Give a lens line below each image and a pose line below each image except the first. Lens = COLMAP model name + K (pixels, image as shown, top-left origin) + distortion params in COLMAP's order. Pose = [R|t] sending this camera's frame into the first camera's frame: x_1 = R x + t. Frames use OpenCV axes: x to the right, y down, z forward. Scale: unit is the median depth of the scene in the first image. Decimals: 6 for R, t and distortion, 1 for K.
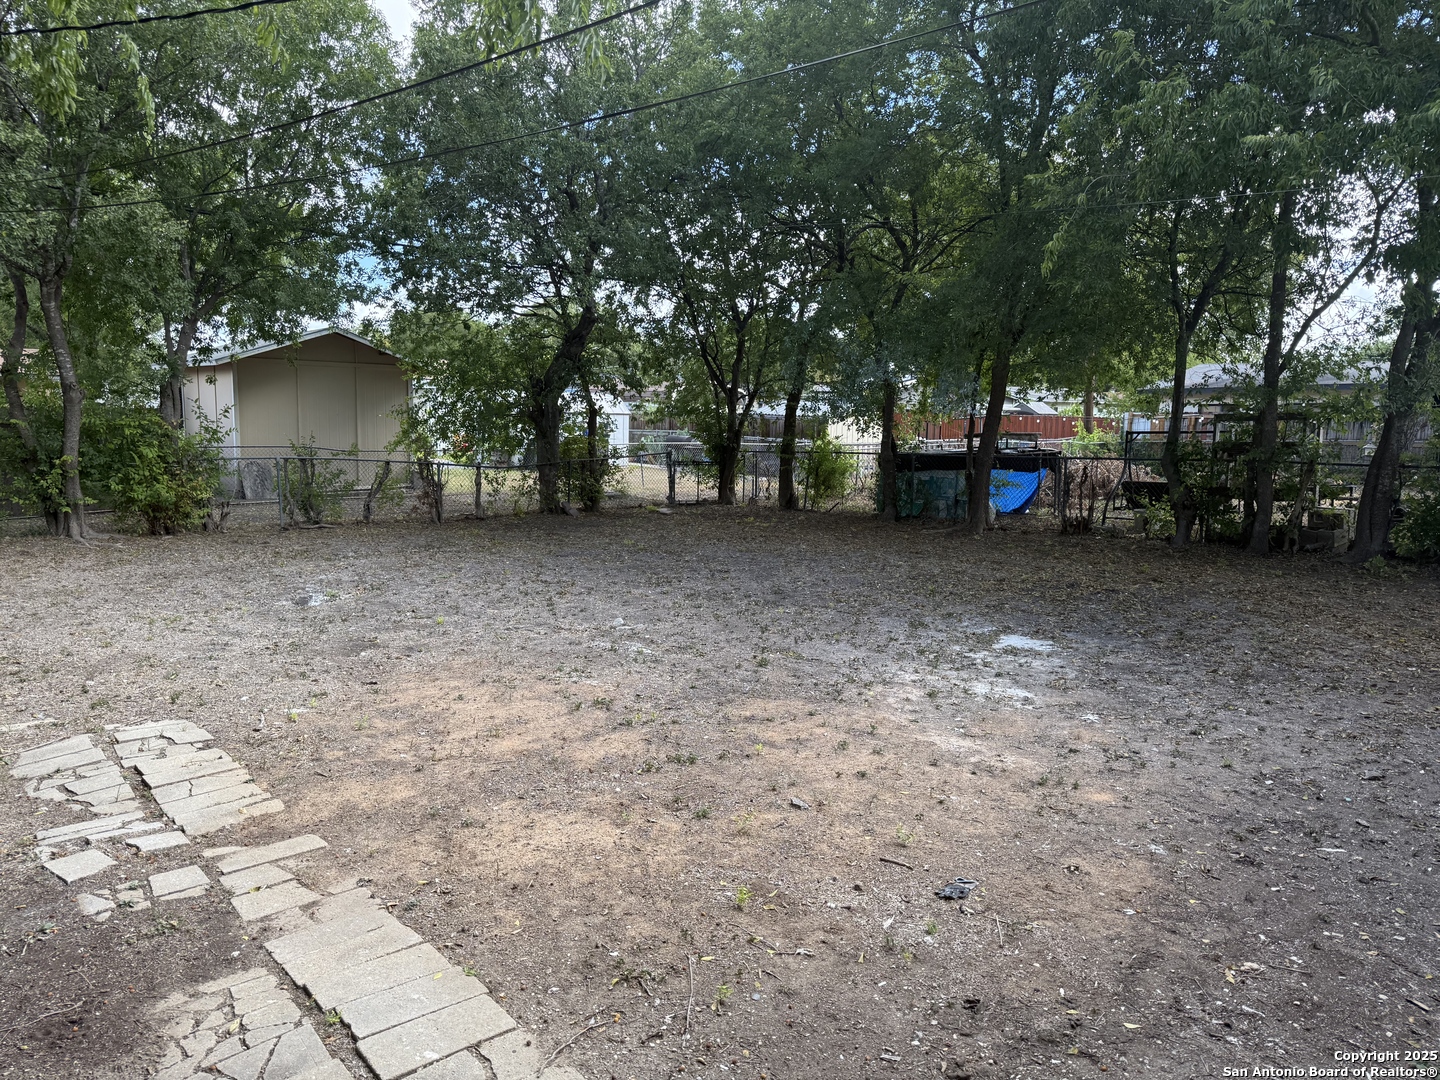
lens RADIAL K [[1016.6, 0, 724.0], [0, 1016.6, 534.9], [0, 0, 1]] dist [0.056715, -0.060536]
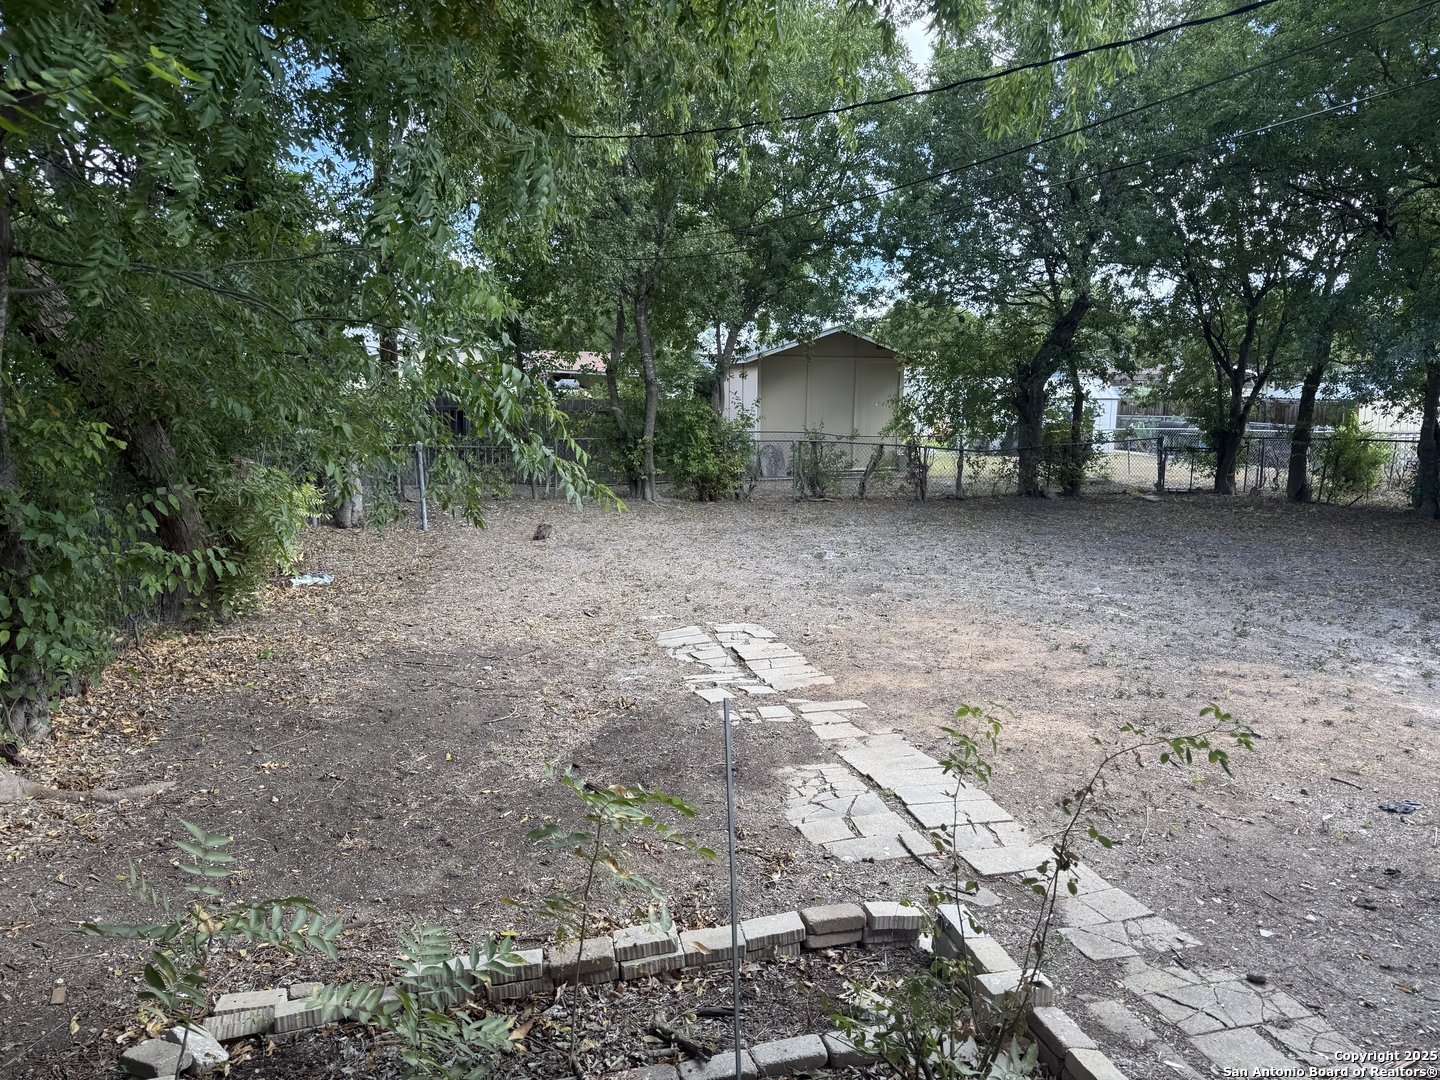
lens RADIAL K [[1016.6, 0, 709.7], [0, 1016.6, 552.1], [0, 0, 1]] dist [0.056715, -0.060536]
pose [[0.893243, 0.059448, -0.445627, 0.007663], [-0.047456, 0.998149, 0.038034, 0.014908], [0.447064, -0.012826, 0.894410, -0.099817]]
